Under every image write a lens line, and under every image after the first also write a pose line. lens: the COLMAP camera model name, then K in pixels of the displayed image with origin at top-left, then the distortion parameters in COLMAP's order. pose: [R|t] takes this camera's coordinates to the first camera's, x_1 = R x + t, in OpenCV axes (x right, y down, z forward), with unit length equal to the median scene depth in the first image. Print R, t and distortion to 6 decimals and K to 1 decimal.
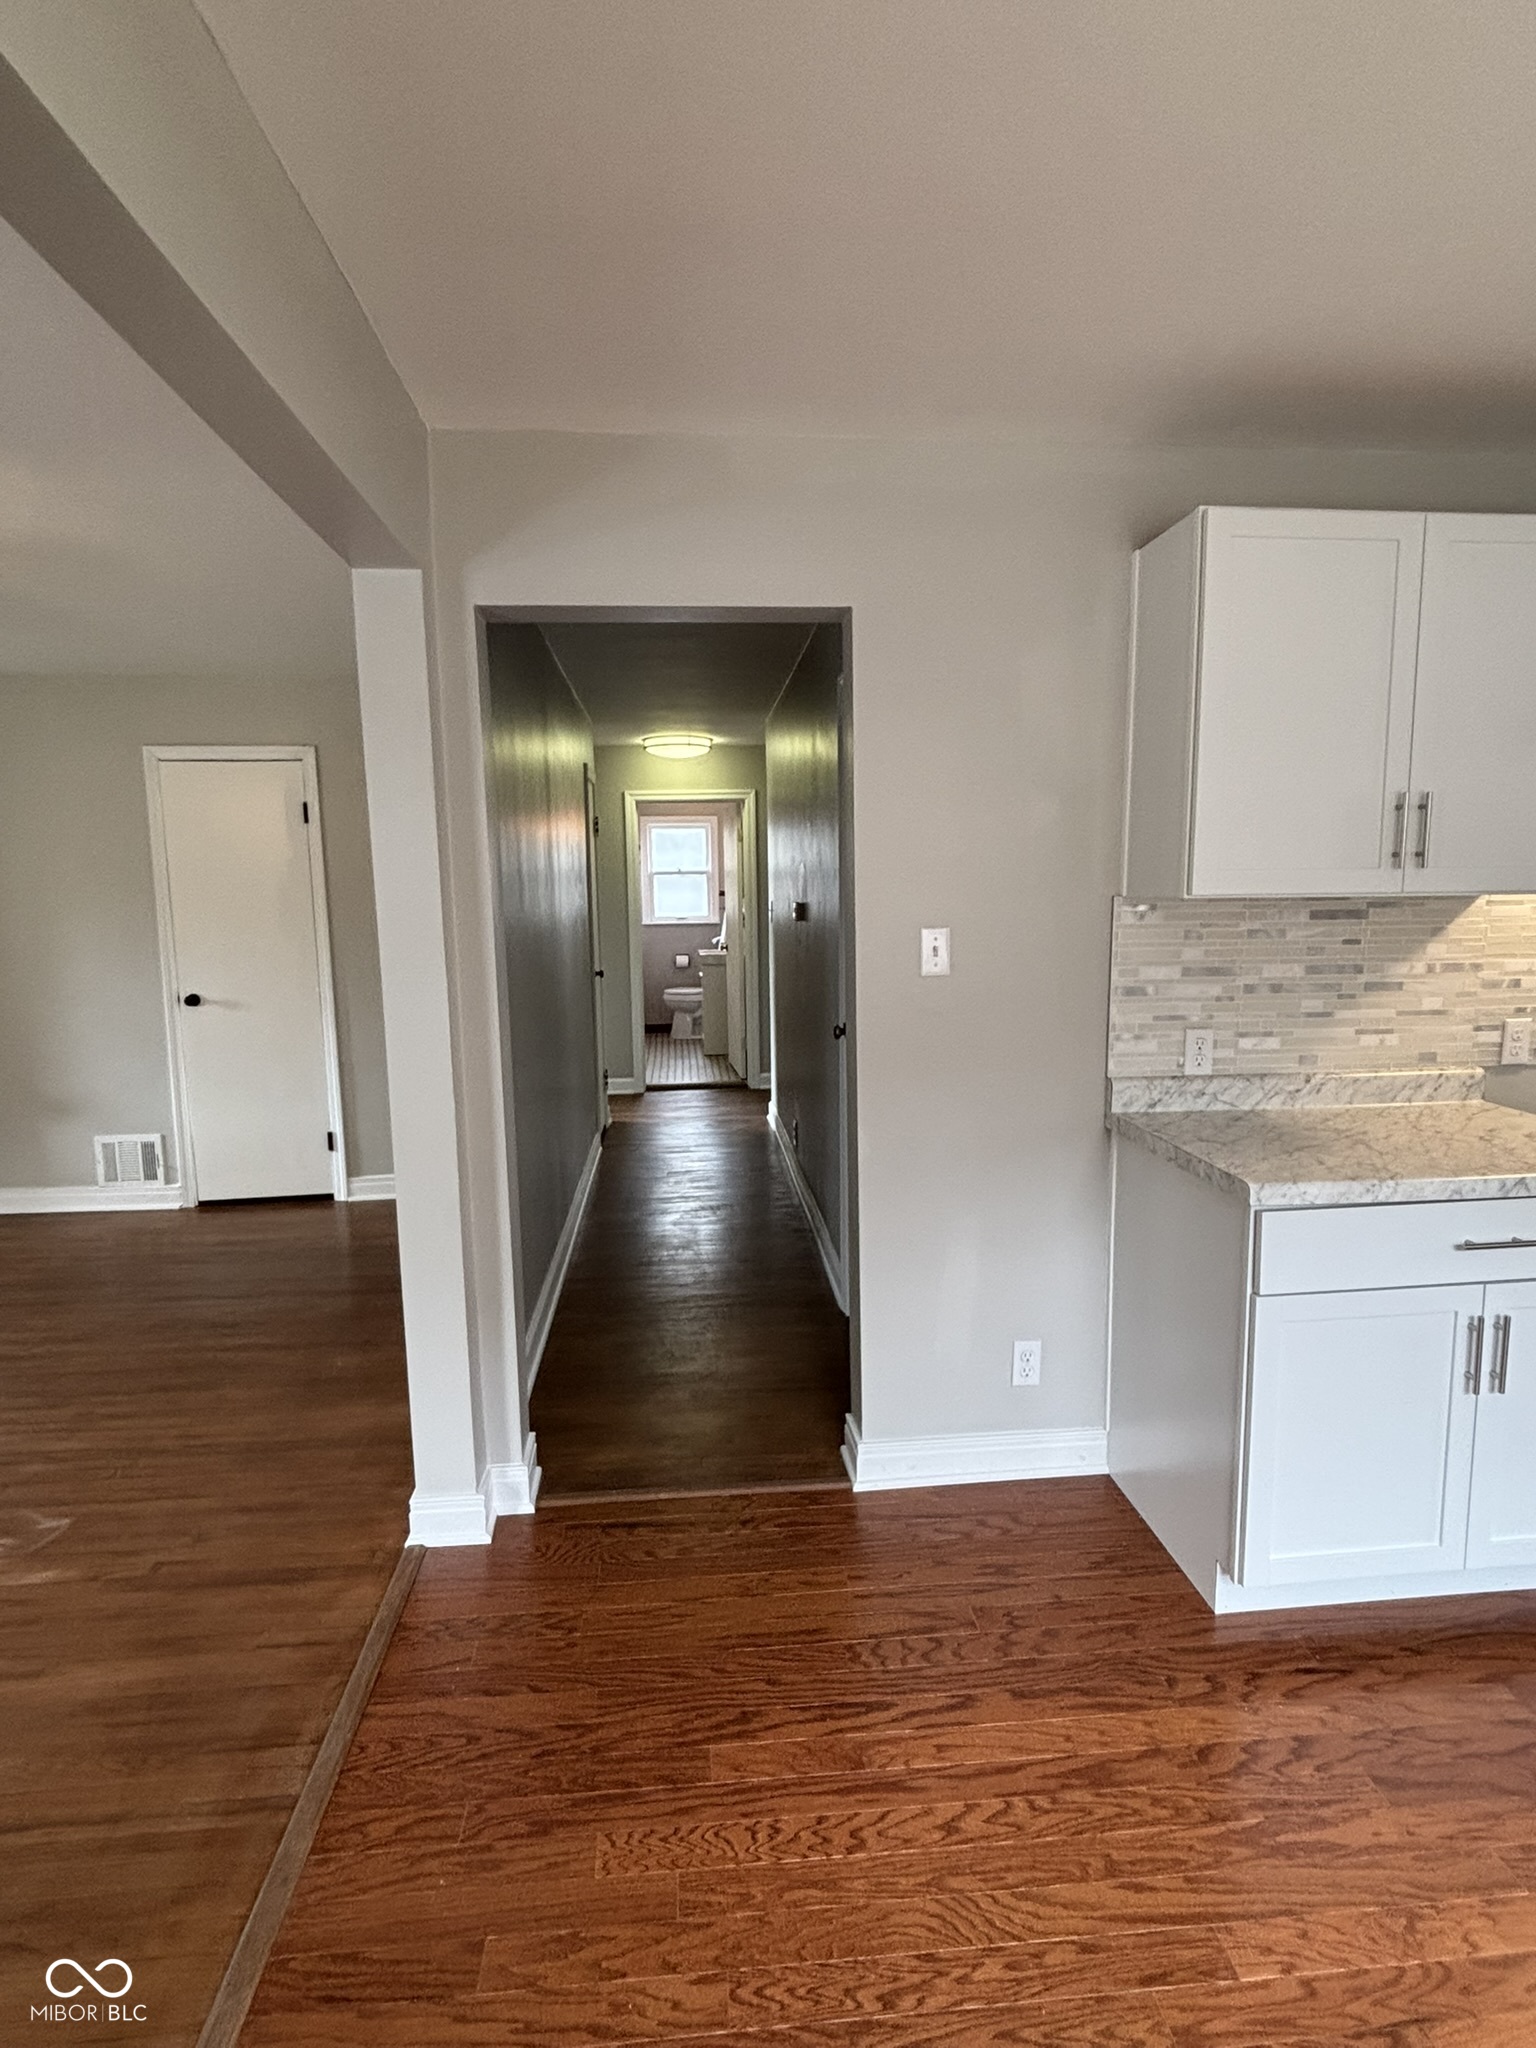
lens RADIAL K [[1041.8, 0, 768.0], [0, 1041.8, 1024.0], [0, 0, 1]] dist [-0.005605, -0.000833]
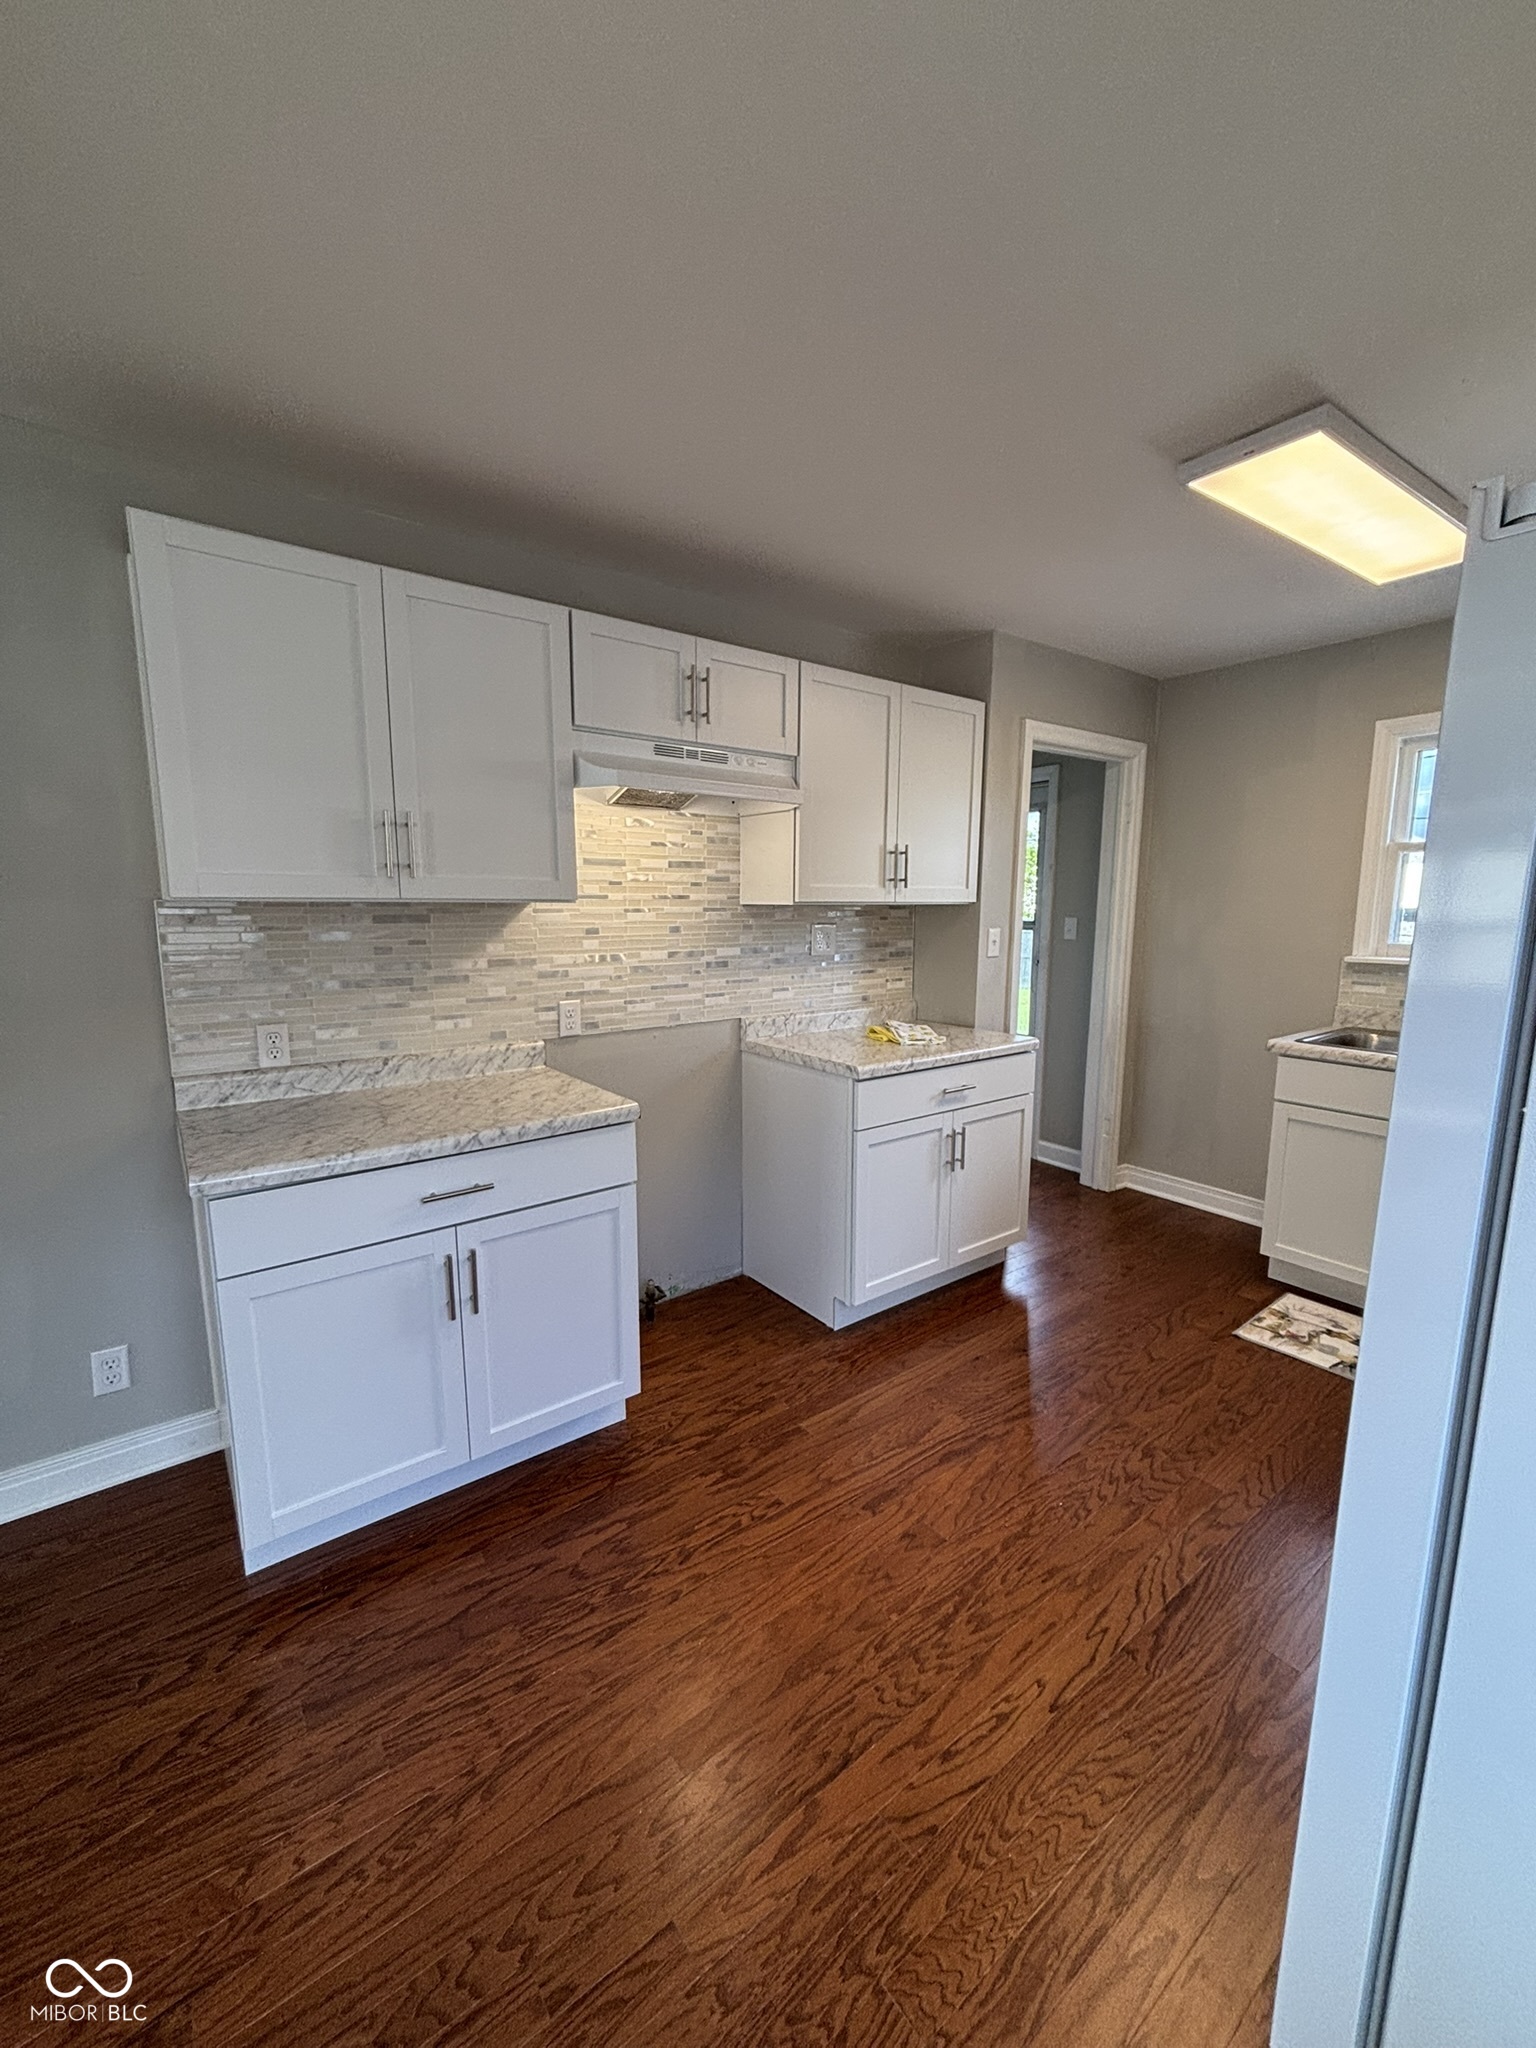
lens RADIAL K [[830.3, 0, 756.0], [0, 830.3, 1027.2], [0, 0, 1]] dist [0.005727, 0.000314]
pose [[0.846474, -0.063865, 0.528586, 0.382949], [0.053383, 0.997957, 0.035089, 0.004067], [-0.529747, -0.001484, 0.848154, -0.000443]]
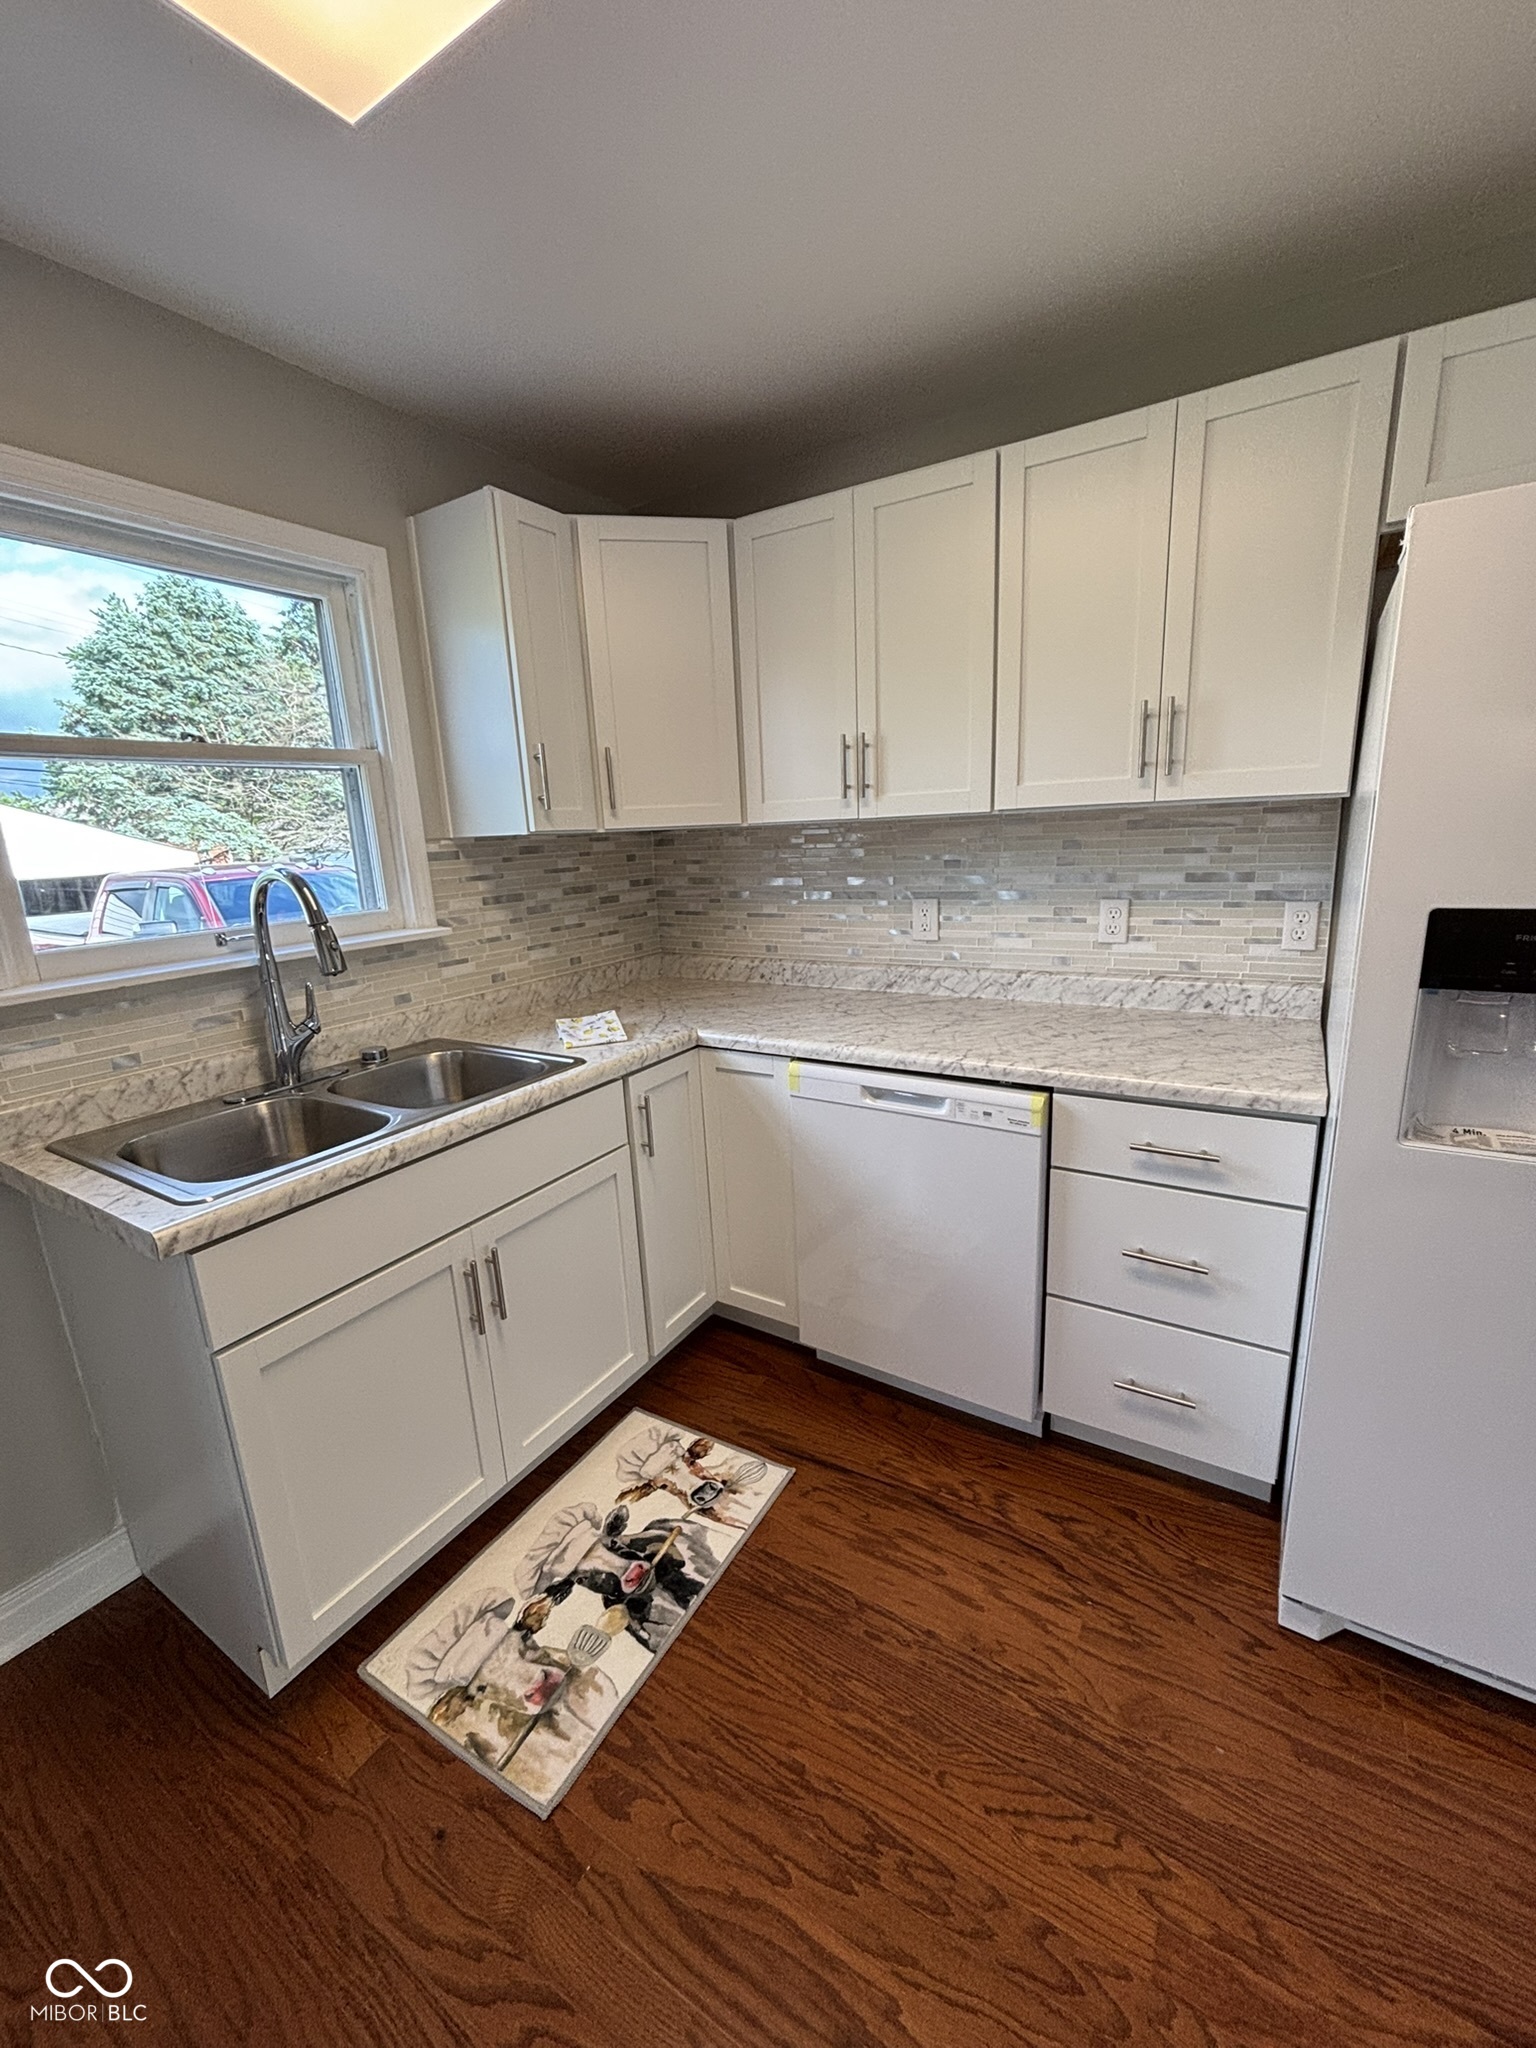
lens RADIAL K [[856.5, 0, 768.0], [0, 856.5, 1024.0], [0, 0, 1]] dist [0.000638, -0.000070]
pose [[0.819315, 0.107975, -0.563085, 0.830657], [-0.035983, 0.989854, 0.137454, -0.012373], [0.572213, -0.092357, 0.814888, 0.071754]]
